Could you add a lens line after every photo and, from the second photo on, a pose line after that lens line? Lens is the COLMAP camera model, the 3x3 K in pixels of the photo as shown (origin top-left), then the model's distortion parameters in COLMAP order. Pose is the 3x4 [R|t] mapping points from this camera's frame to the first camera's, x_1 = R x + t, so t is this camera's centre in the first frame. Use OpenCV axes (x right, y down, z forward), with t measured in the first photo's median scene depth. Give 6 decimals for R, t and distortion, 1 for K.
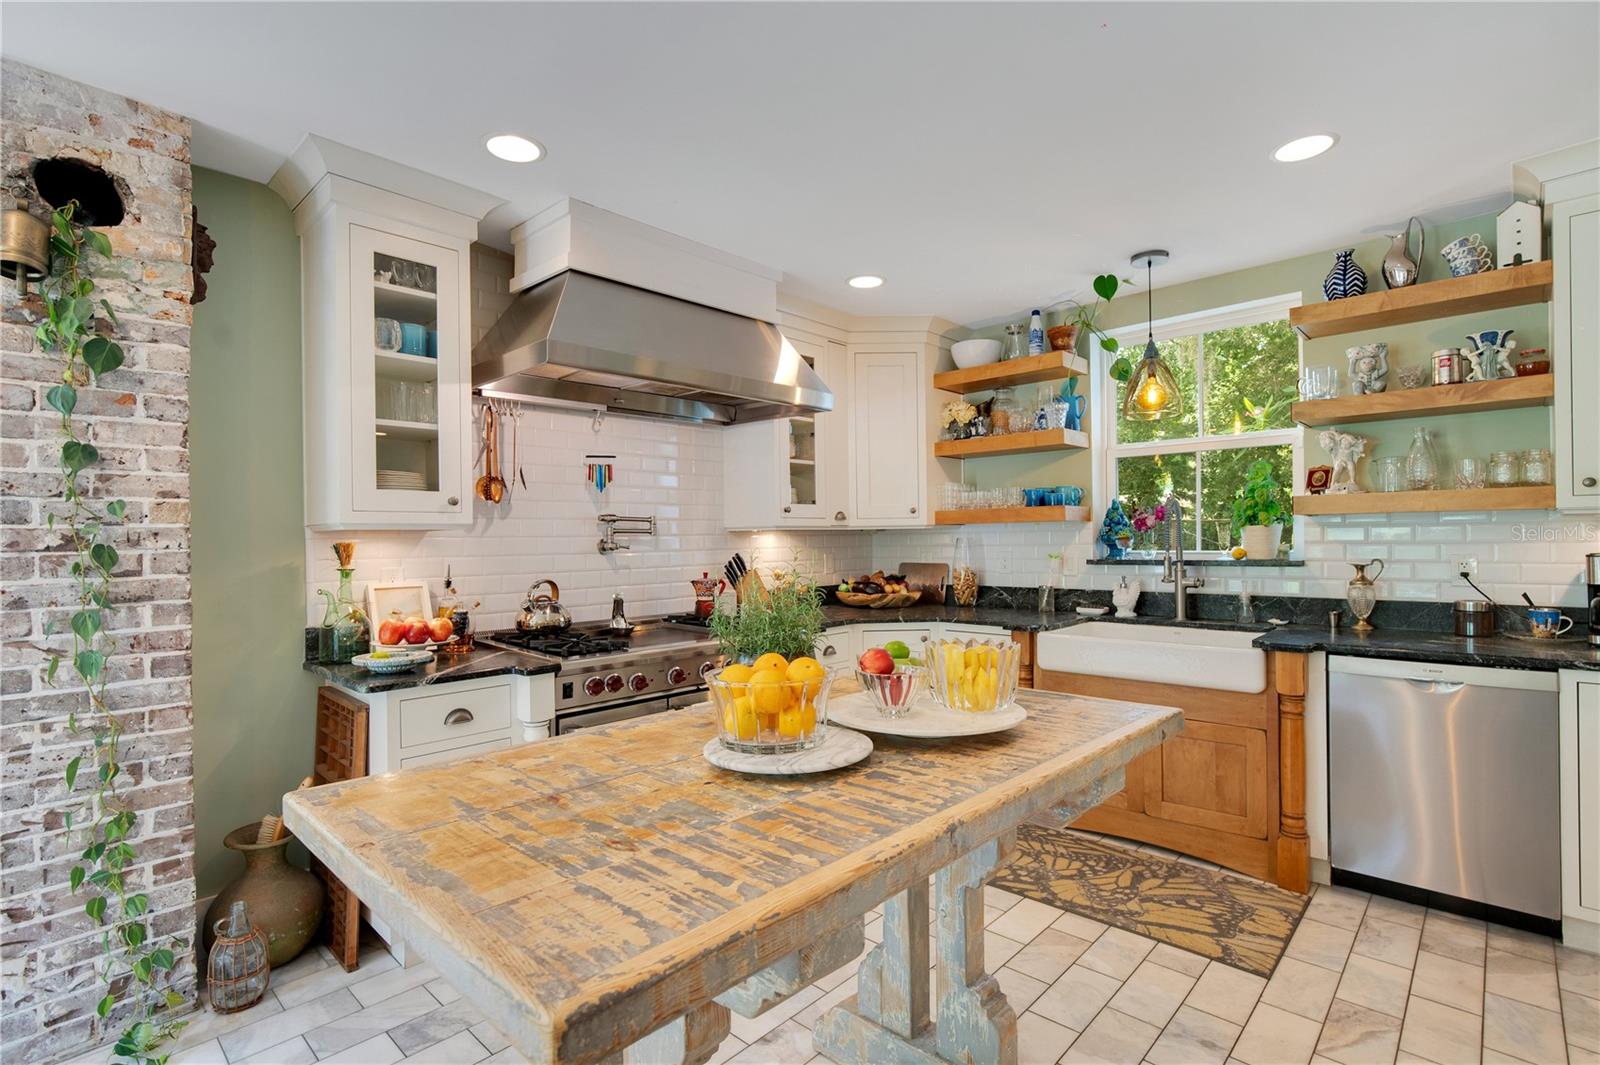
lens RADIAL K [[770.7, 0, 822.8], [0, 770.7, 537.8], [0, 0, 1]] dist [-0.003036, -0.000425]
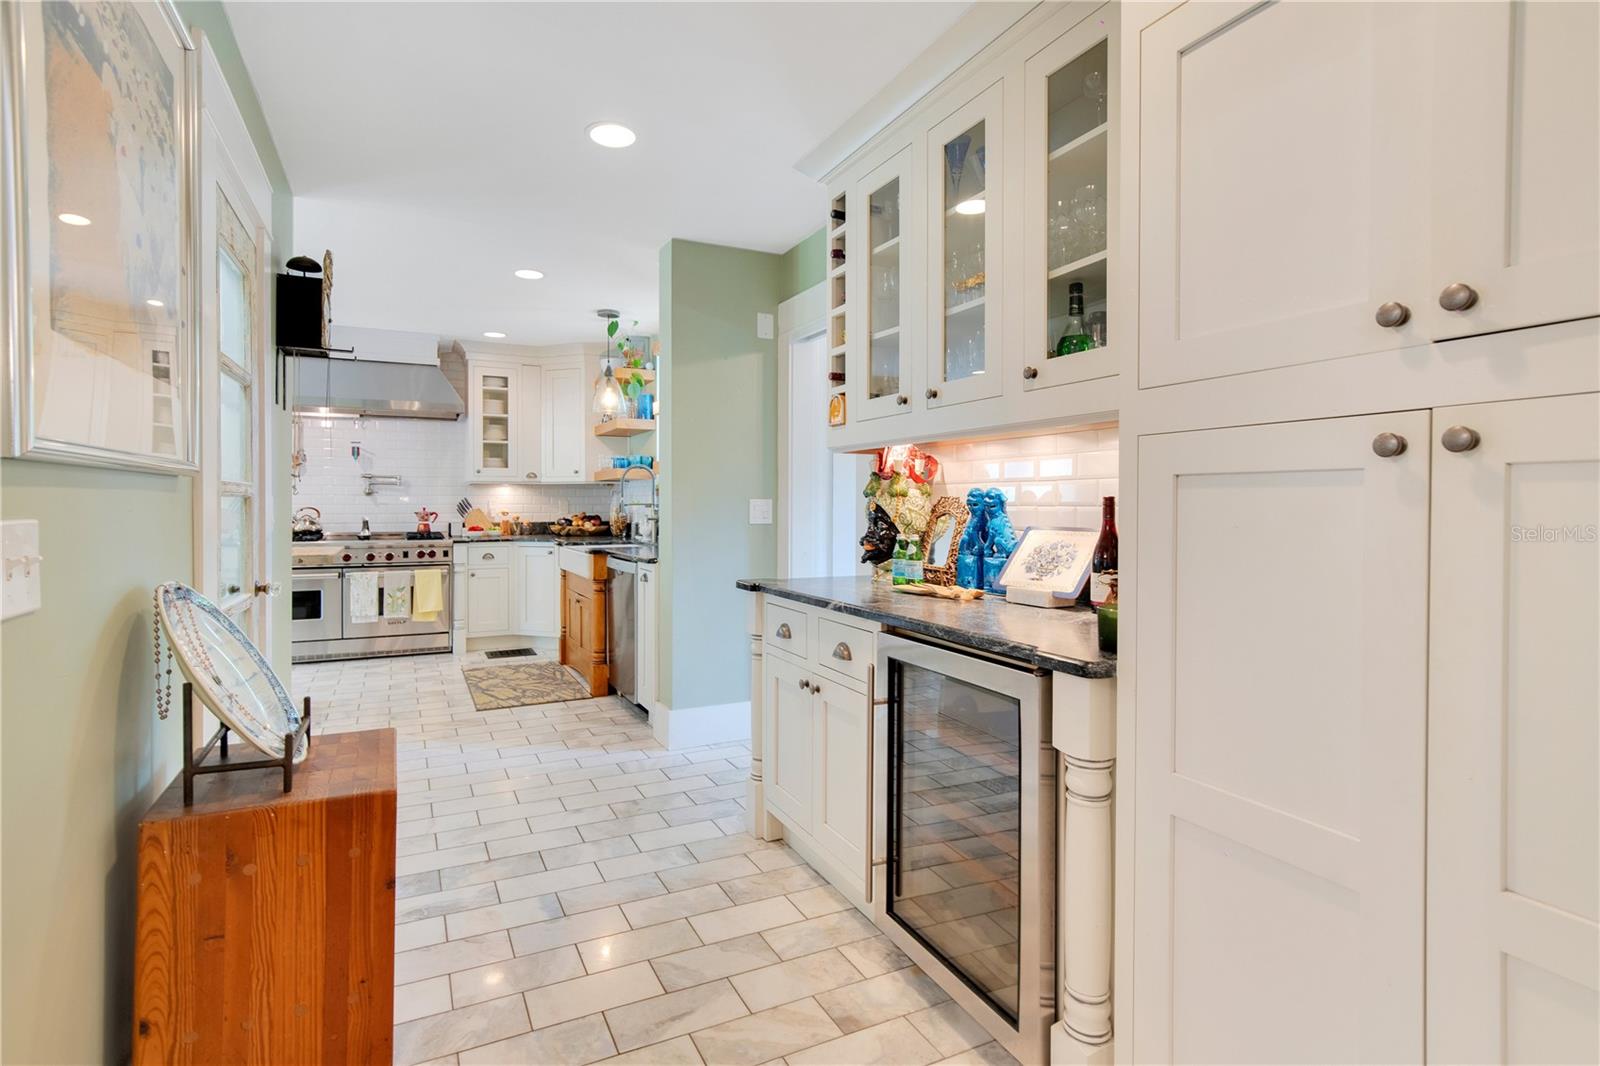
lens RADIAL K [[792.4, 0, 810.6], [0, 792.4, 528.9], [0, 0, 1]] dist [-0.027937, 0.000310]
pose [[0.939393, 0.023061, -0.342066, 1.321121], [-0.011662, 0.999307, 0.035341, 0.020765], [0.342644, -0.029210, 0.939011, -0.375683]]
